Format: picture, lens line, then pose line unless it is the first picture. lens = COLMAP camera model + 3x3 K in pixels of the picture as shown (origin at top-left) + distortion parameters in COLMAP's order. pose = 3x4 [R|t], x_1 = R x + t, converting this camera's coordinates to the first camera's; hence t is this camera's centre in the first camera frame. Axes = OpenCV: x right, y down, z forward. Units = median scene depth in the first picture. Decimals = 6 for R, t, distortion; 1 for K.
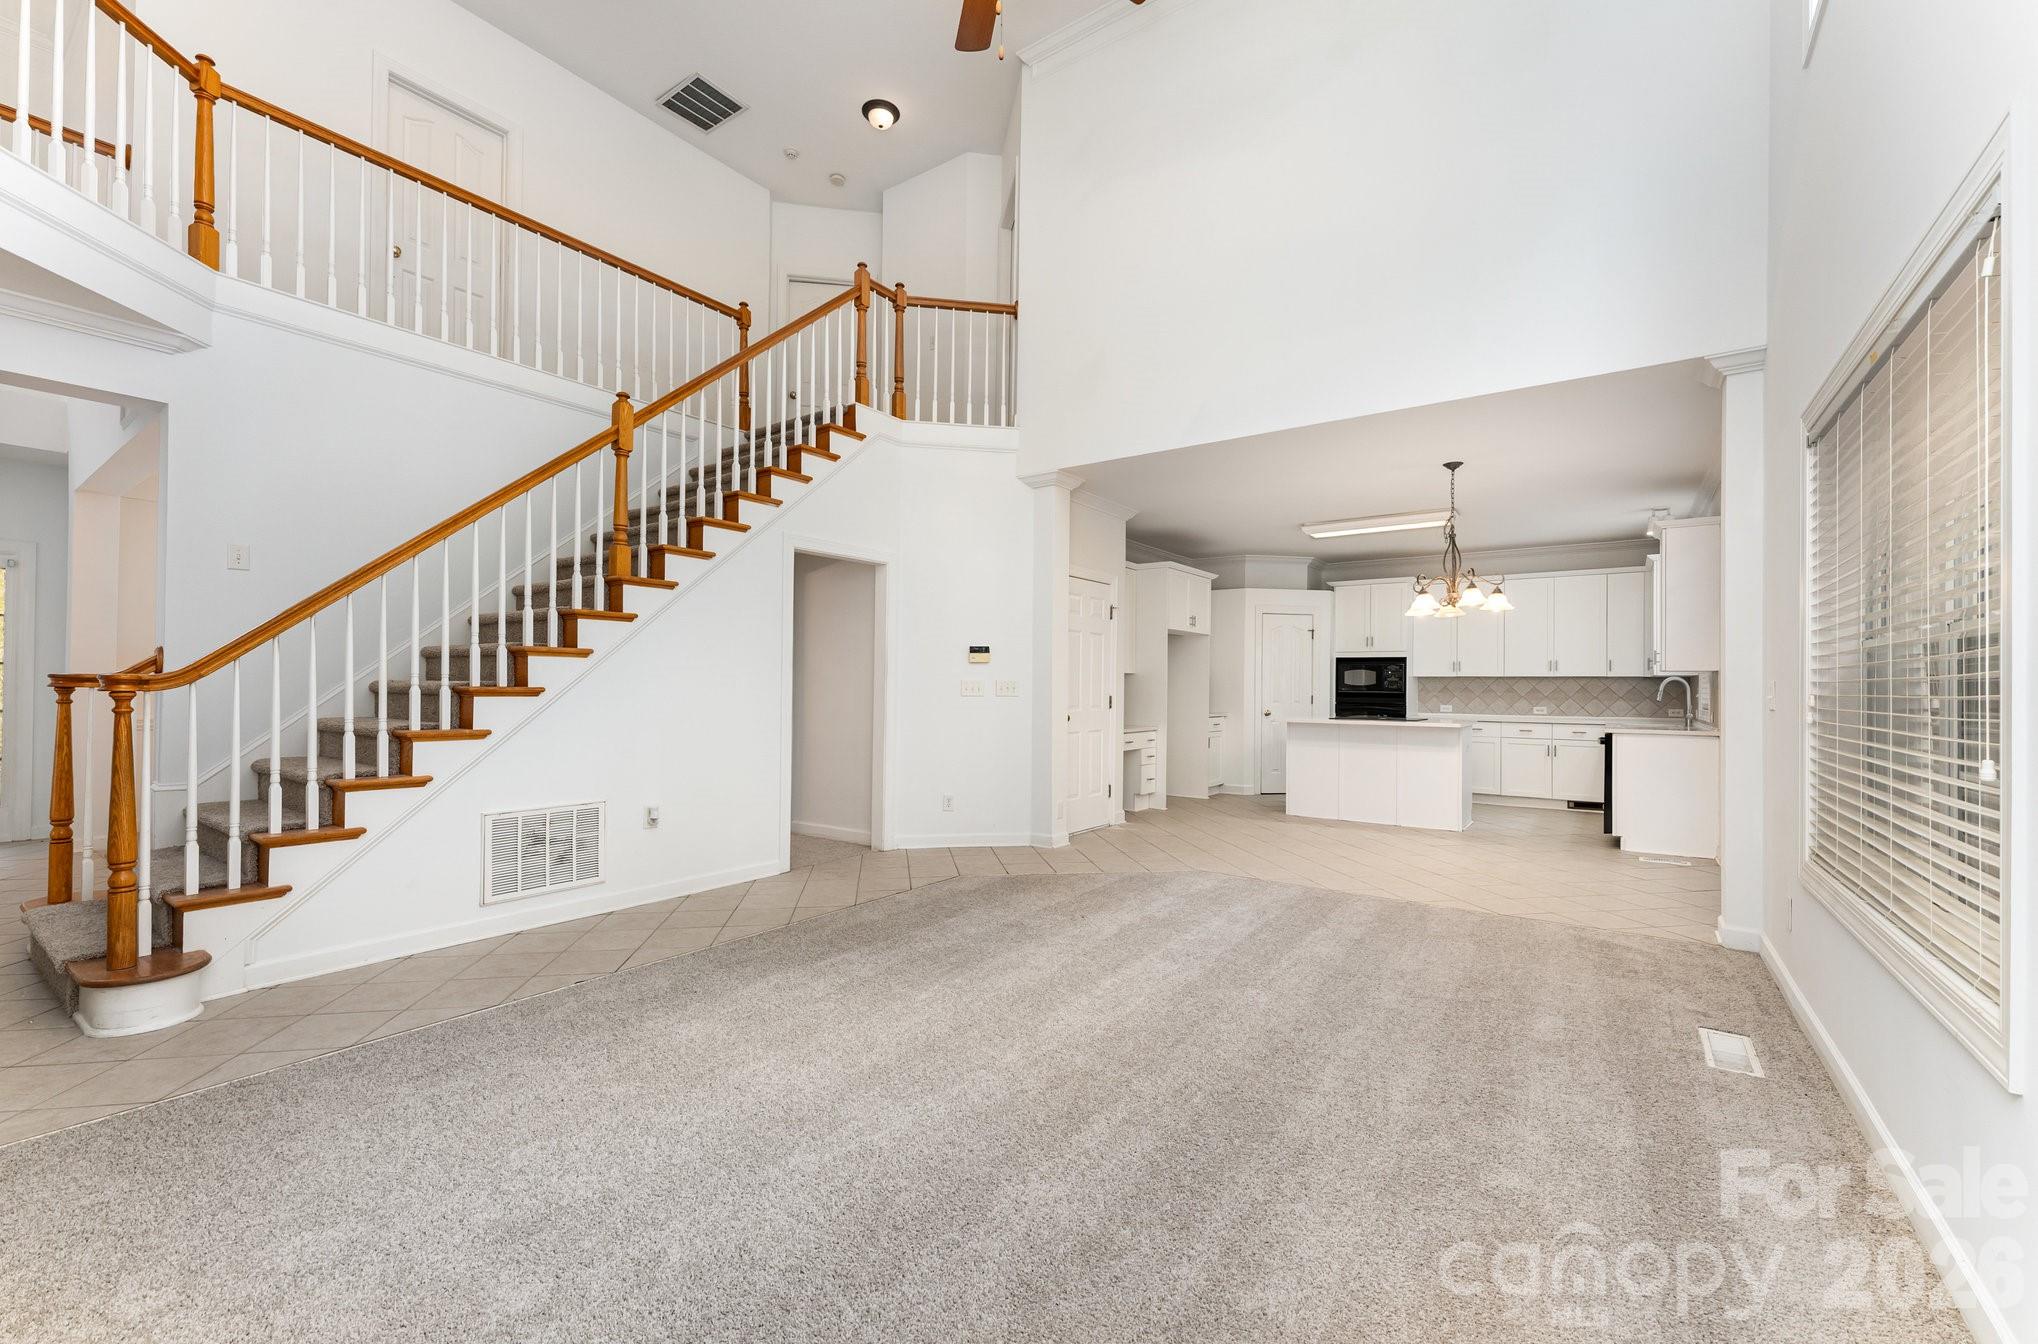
lens RADIAL K [[826.1, 0, 1022.8], [0, 826.1, 676.7], [0, 0, 1]] dist [0.000126, -0.000264]
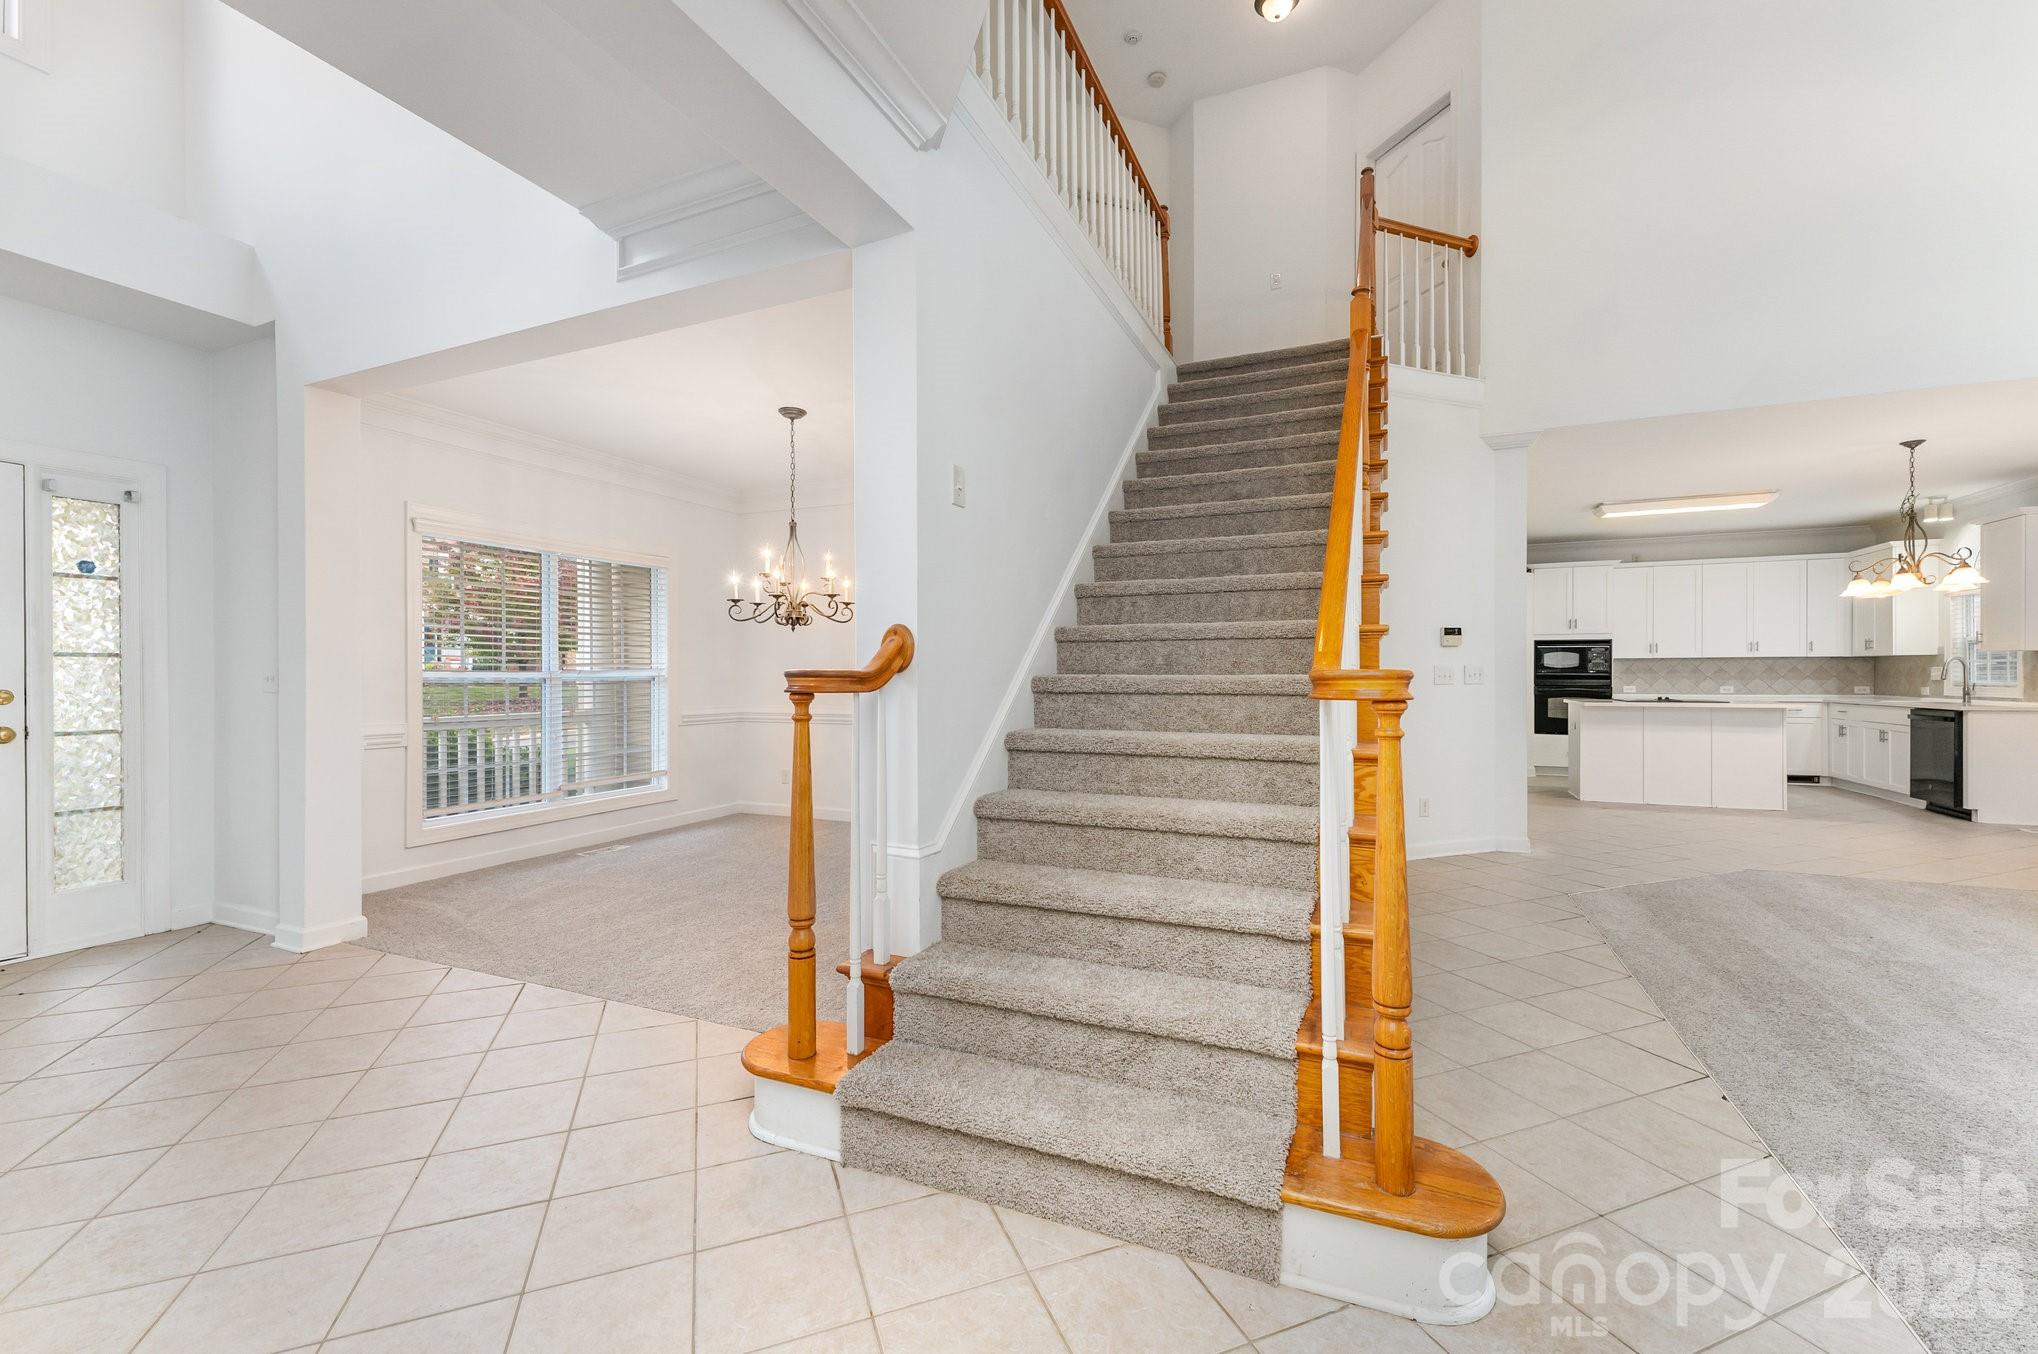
lens RADIAL K [[826.1, 0, 1016.7], [0, 826.1, 670.7], [0, 0, 1]] dist [0.000126, -0.000264]
pose [[0.977333, -0.011434, 0.211401, -0.488720], [0.009152, 0.999889, 0.011769, -0.003750], [-0.211512, -0.009567, 0.977329, 0.170200]]
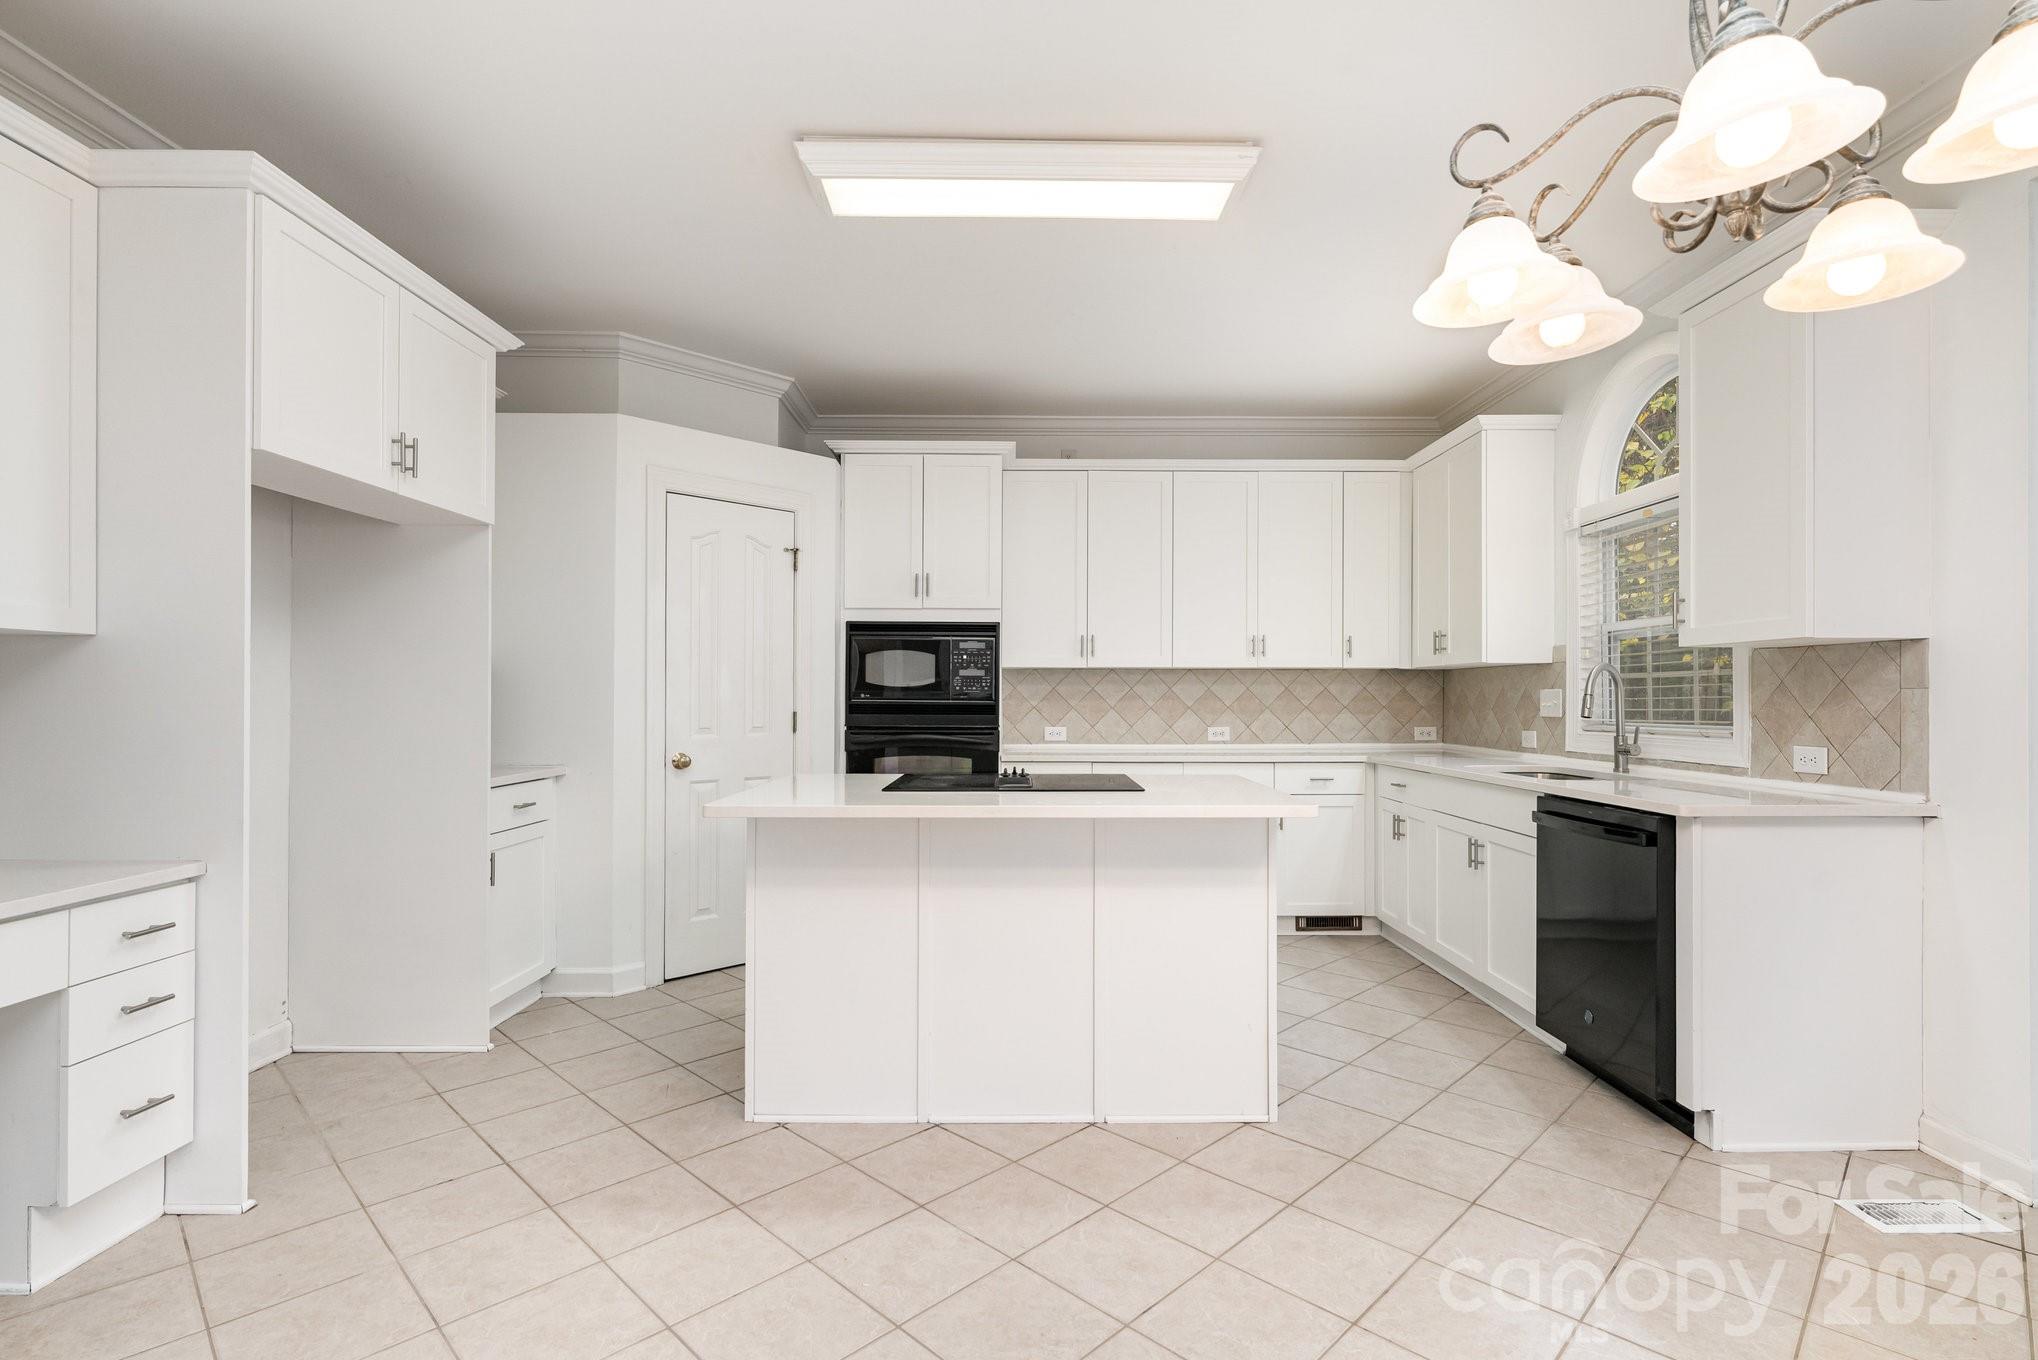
lens RADIAL K [[941.7, 0, 1023.1], [0, 941.7, 694.2], [0, 0, 1]] dist [-0.000311, -0.000201]
pose [[0.808650, -0.006259, 0.588256, 0.184412], [-0.000954, 0.999928, 0.011950, 0.009177], [-0.588289, -0.010224, 0.808586, 0.610563]]
